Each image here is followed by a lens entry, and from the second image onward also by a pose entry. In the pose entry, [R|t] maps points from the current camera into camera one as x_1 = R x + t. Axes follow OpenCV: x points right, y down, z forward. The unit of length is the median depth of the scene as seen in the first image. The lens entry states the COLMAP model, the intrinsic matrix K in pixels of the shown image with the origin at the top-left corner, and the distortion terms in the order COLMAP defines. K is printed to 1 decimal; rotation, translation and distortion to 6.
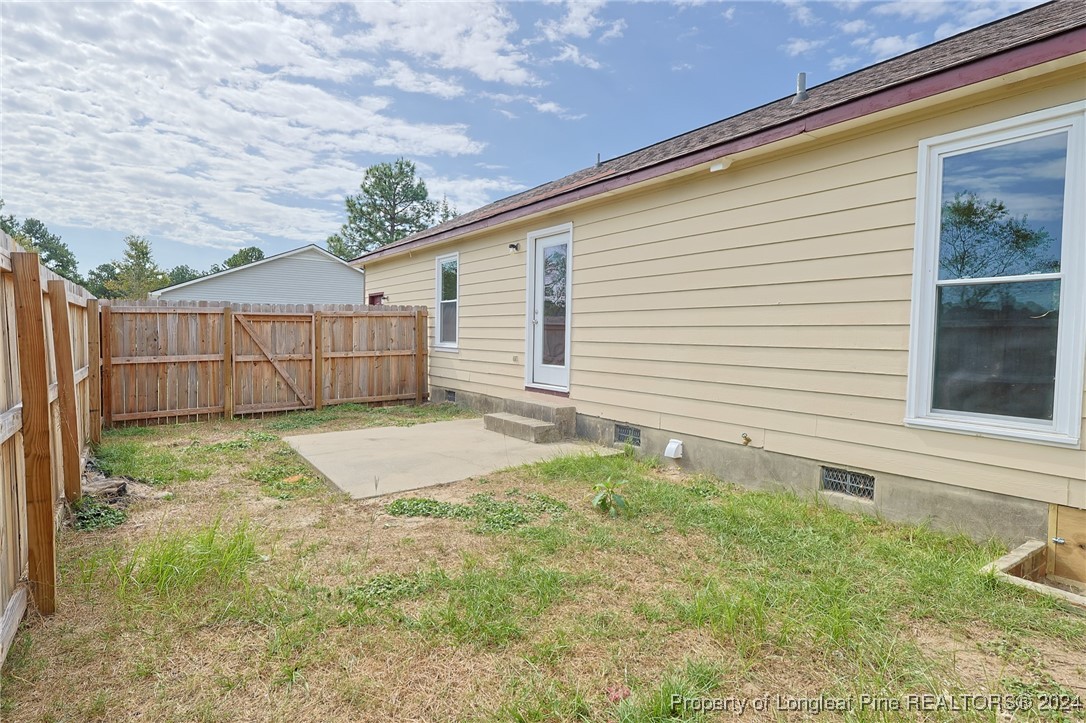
lens RADIAL K [[557.8, 0, 543.0], [0, 557.8, 361.5], [0, 0, 1]] dist [-0.059219, 0.000009]
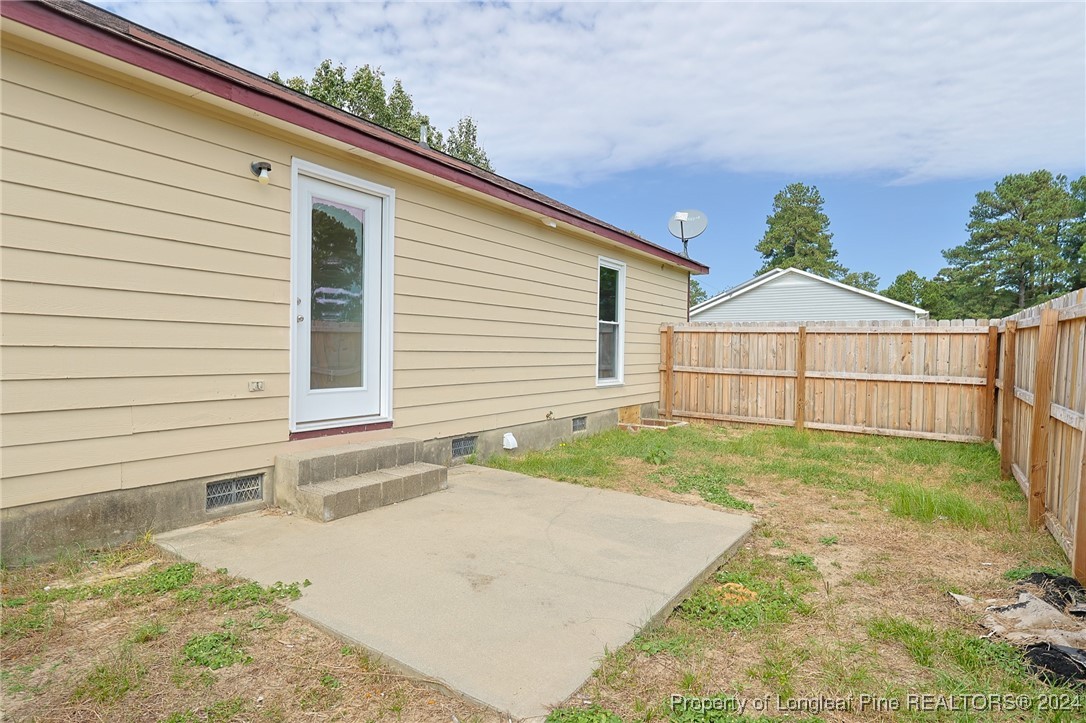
lens RADIAL K [[568.9, 0, 543.0], [0, 568.9, 361.5], [0, 0, 1]] dist [-0.001573, 0.000361]
pose [[-0.362617, -0.038335, 0.931149, -0.864958], [0.023457, 0.998462, 0.050241, -0.065734], [-0.931643, 0.040060, -0.361160, 1.304890]]
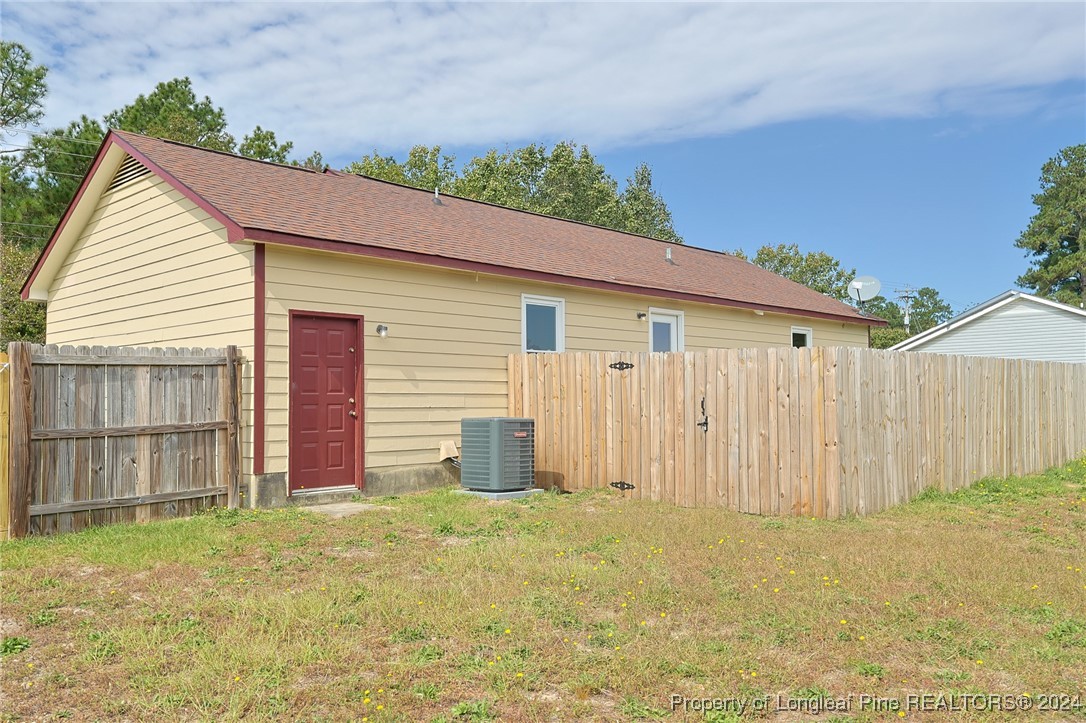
lens RADIAL K [[875.5, 0, 543.0], [0, 875.5, 361.5], [0, 0, 1]] dist [0.006868, -0.004609]
pose [[-0.202046, 0.034431, 0.978771, -2.387124], [0.052154, 0.998342, -0.024353, -0.102491], [-0.977986, 0.046126, -0.203507, 2.124128]]
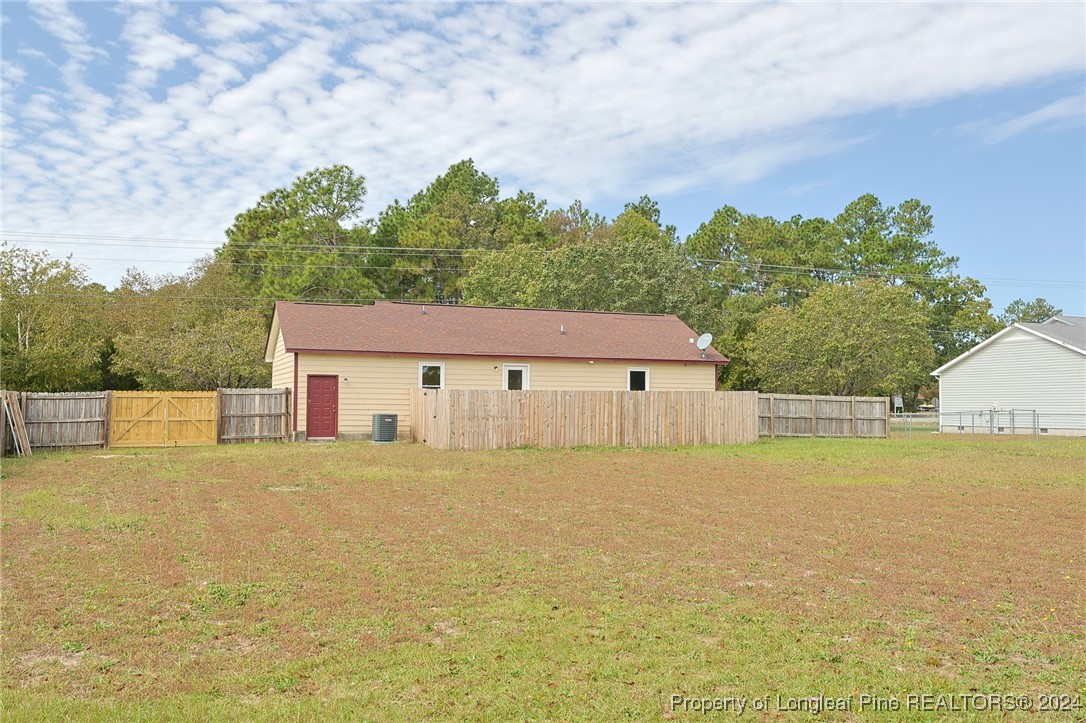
lens RADIAL K [[940.0, 0, 543.0], [0, 940.0, 361.5], [0, 0, 1]] dist [-0.004185, -0.001283]
pose [[0.218199, 0.036379, 0.975226, -5.336983], [0.043640, 0.997942, -0.046991, -0.040149], [-0.974928, 0.052812, 0.216162, -0.078257]]
